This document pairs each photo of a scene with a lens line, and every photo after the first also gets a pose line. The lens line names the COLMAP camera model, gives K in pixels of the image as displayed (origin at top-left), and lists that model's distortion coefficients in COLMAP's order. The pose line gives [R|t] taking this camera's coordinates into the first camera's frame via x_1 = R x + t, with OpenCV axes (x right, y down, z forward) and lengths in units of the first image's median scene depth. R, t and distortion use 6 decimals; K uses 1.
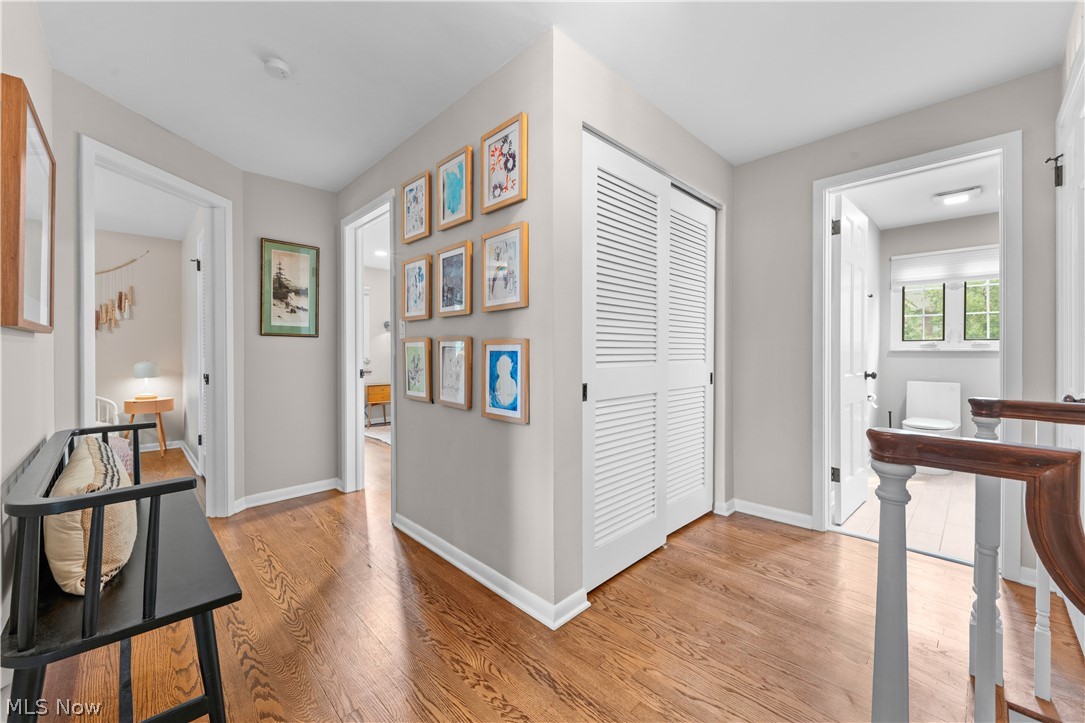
lens RADIAL K [[426.4, 0, 538.5], [0, 426.4, 357.0], [0, 0, 1]] dist [0.013232, -0.006384]
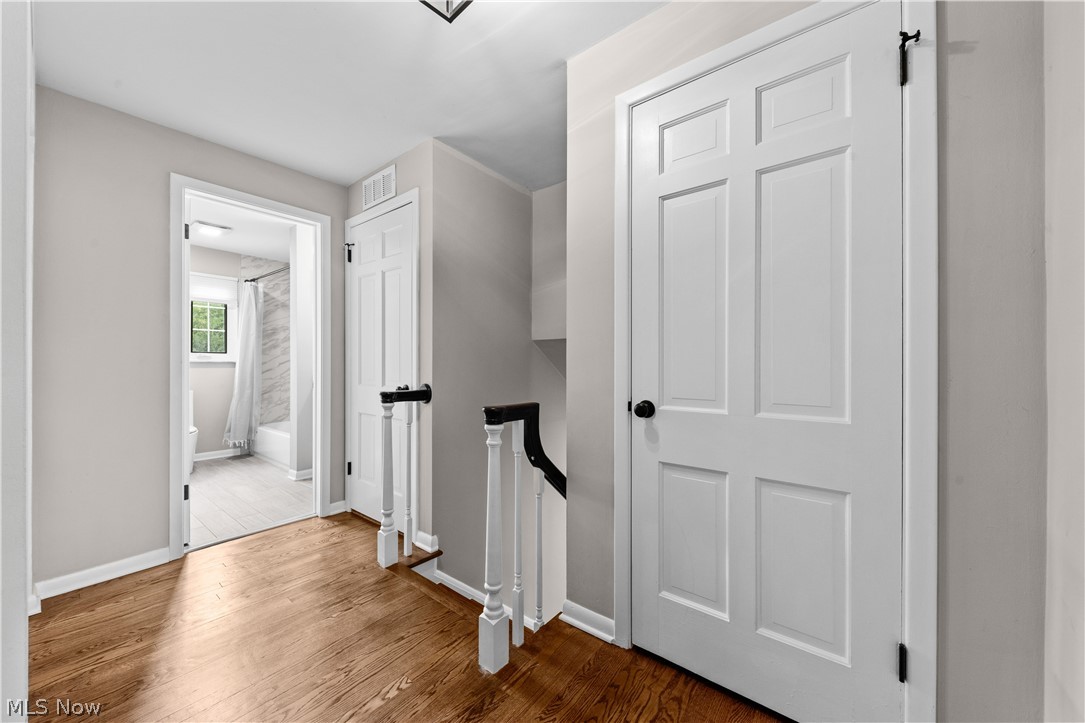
lens RADIAL K [[398.4, 0, 542.5], [0, 398.4, 361.5], [0, 0, 1]] dist [-0.000202, -0.000123]
pose [[-0.129856, 0.005404, 0.991518, -0.284838], [0.009733, 0.999944, -0.004175, -0.002255], [-0.991485, 0.009108, -0.129901, 0.336599]]
